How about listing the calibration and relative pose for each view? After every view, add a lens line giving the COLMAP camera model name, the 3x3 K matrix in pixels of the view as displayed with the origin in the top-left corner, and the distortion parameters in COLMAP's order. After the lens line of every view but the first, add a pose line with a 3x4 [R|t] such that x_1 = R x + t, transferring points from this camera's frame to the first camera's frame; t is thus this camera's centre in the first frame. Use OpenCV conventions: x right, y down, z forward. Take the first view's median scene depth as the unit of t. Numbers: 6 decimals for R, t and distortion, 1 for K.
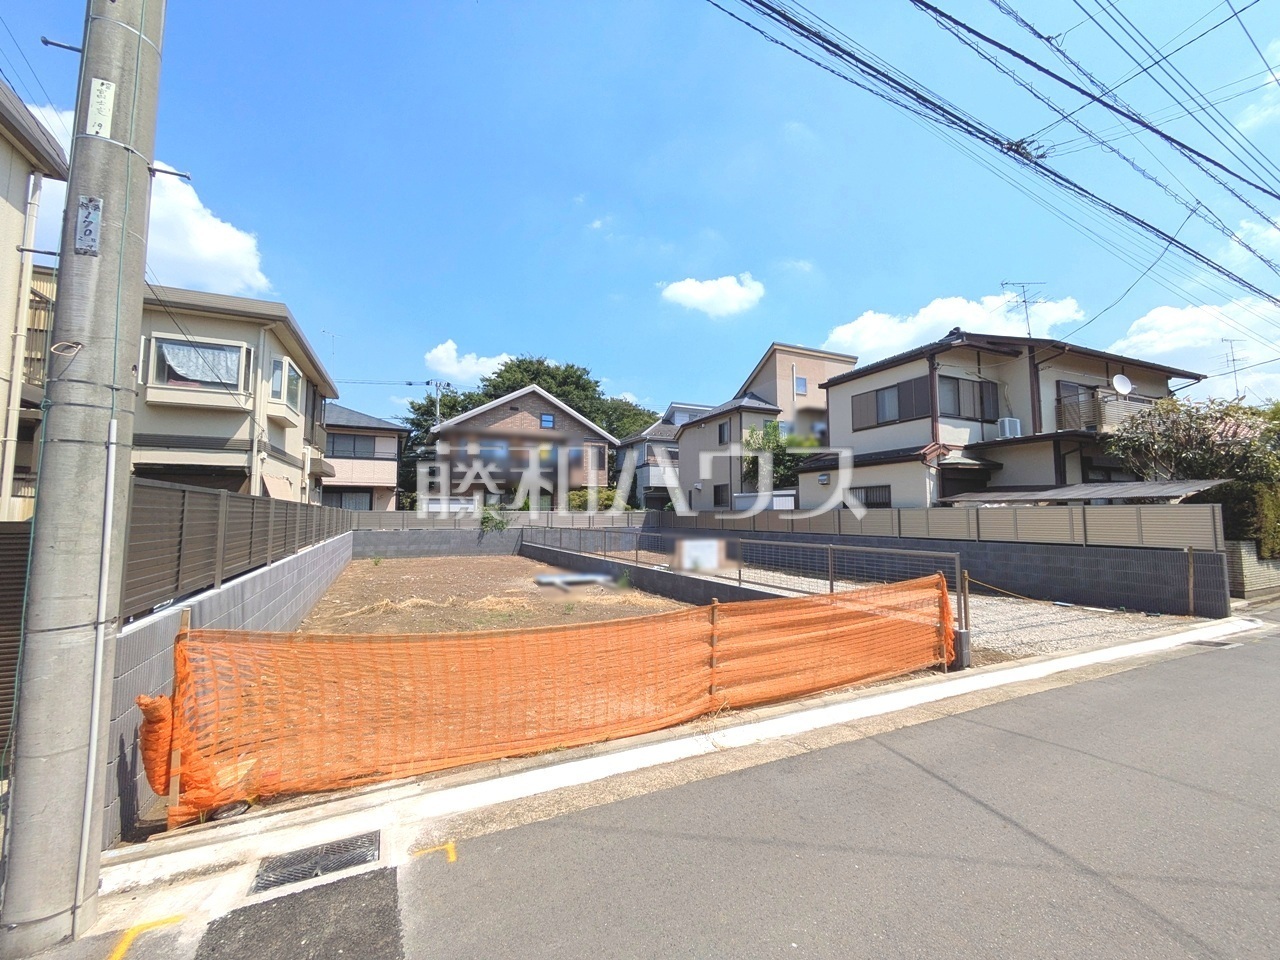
lens RADIAL K [[504.2, 0, 639.5], [0, 504.2, 478.7], [0, 0, 1]] dist [0.000314, 0.000381]
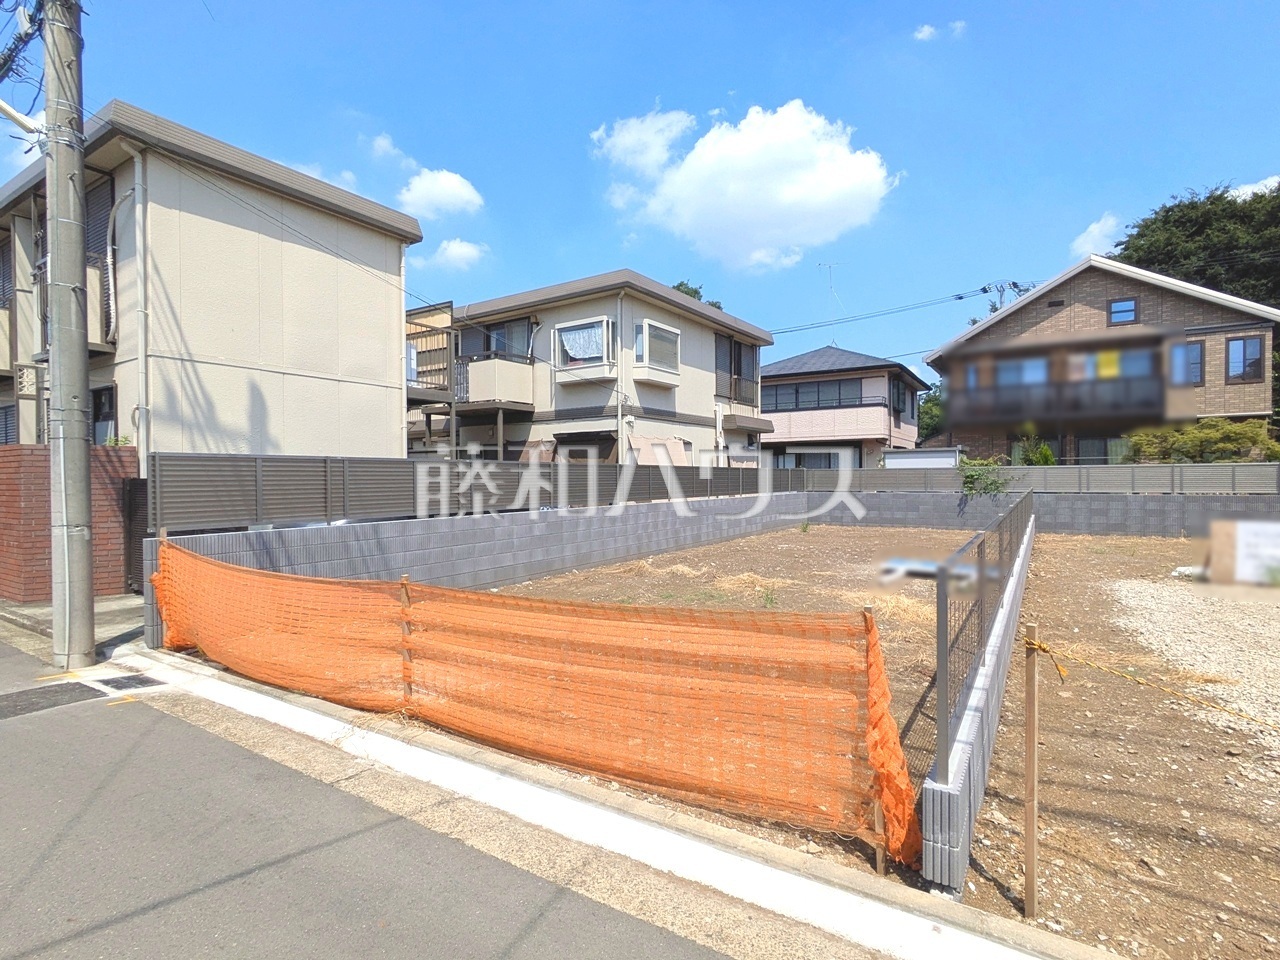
lens RADIAL K [[652.1, 0, 638.0], [0, 652.1, 487.4], [0, 0, 1]] dist [-0.001005, 0.001564]
pose [[0.525659, 0.008071, -0.850657, 0.470302], [0.069282, 0.996227, 0.052264, 0.029814], [0.847870, -0.086408, 0.523116, 0.311583]]
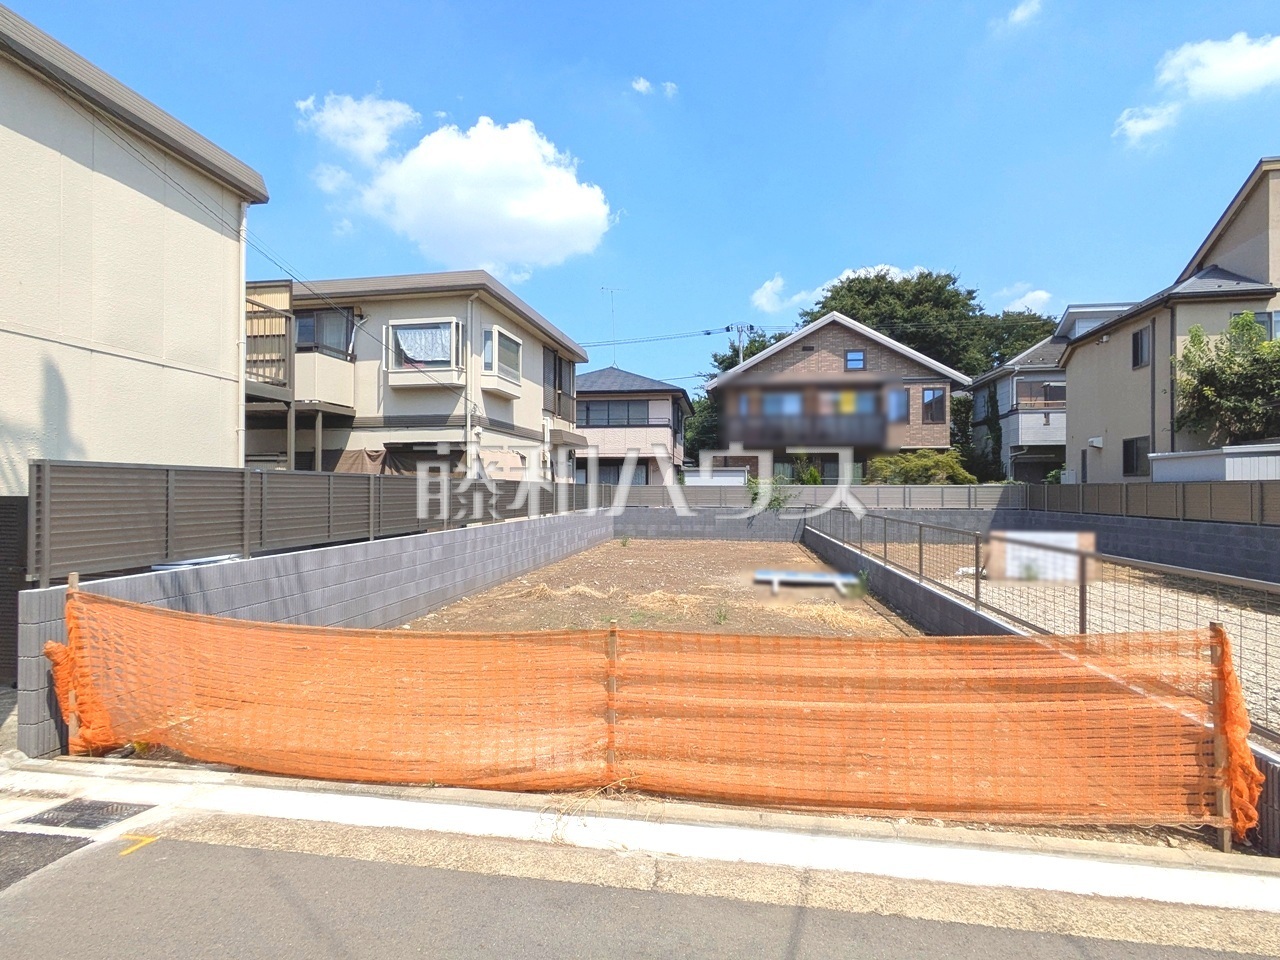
lens RADIAL K [[652.1, 0, 638.0], [0, 652.1, 487.4], [0, 0, 1]] dist [-0.001005, 0.001564]
pose [[0.822902, -0.001131, -0.568182, 0.258209], [0.039906, 0.997644, 0.055810, 0.007976], [0.566780, -0.068600, 0.821008, 0.132887]]
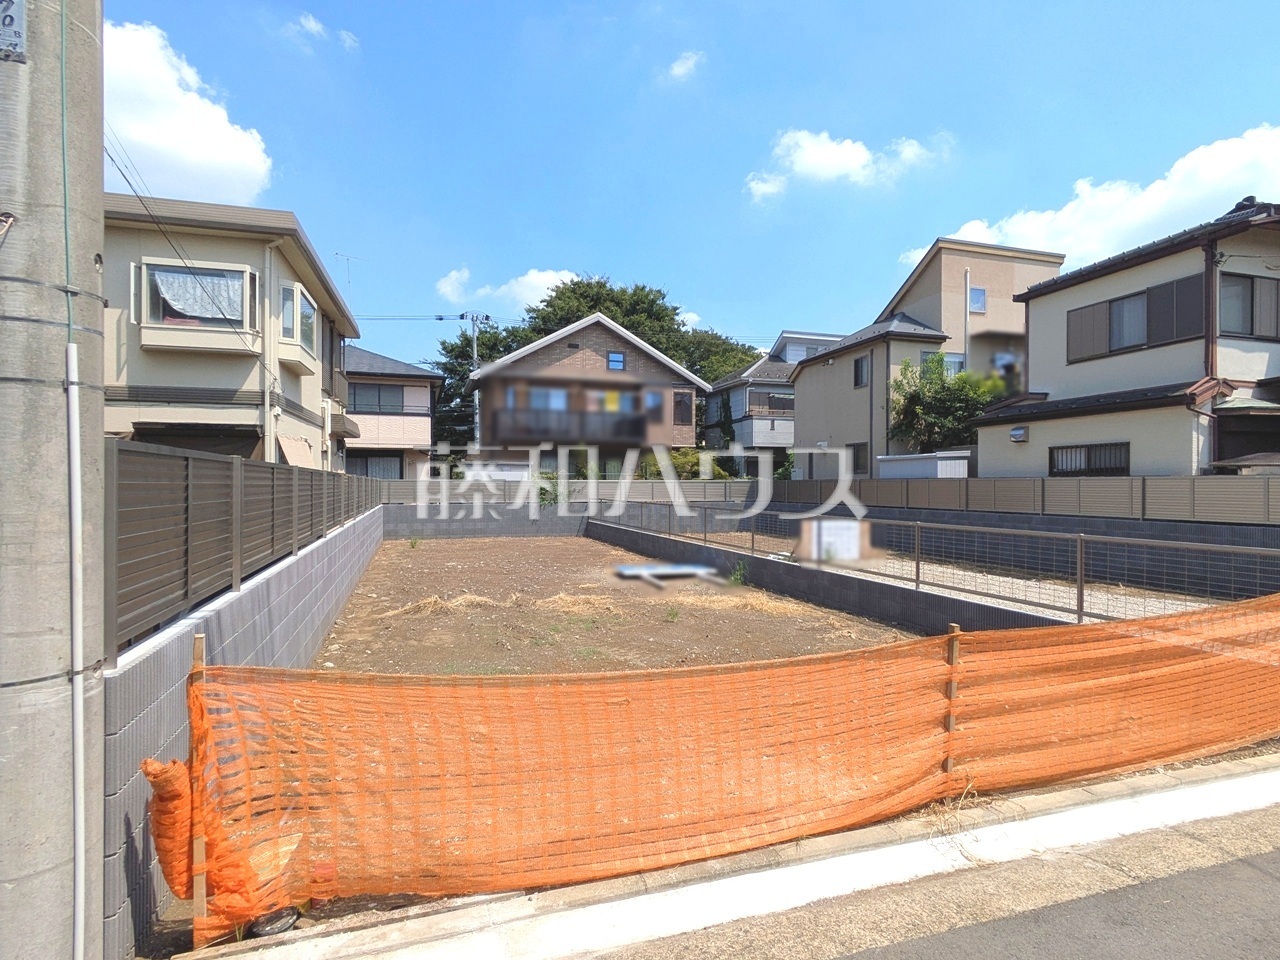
lens RADIAL K [[652.1, 0, 638.0], [0, 652.1, 487.4], [0, 0, 1]] dist [-0.001005, 0.001564]
pose [[0.991005, 0.001412, -0.133816, -0.052550], [0.008936, 0.997015, 0.076695, 0.000236], [0.133525, -0.077201, 0.988034, 0.060644]]
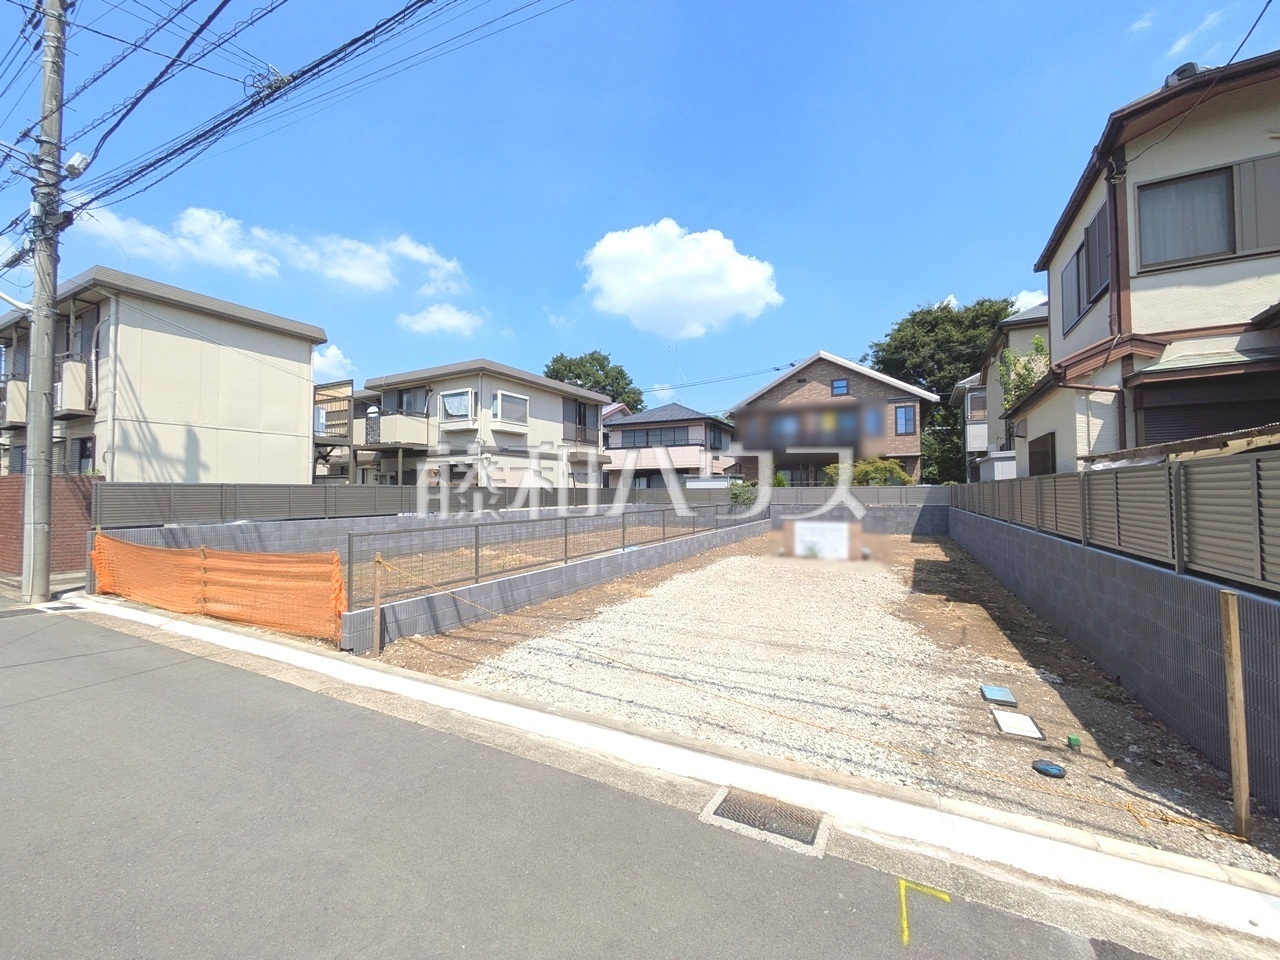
lens RADIAL K [[504.2, 0, 639.5], [0, 504.2, 478.7], [0, 0, 1]] dist [0.000314, 0.000381]
pose [[0.603237, -0.025653, -0.797149, 0.894208], [0.062979, 0.997894, 0.015546, 0.035356], [0.795071, -0.059582, 0.603582, 0.452640]]
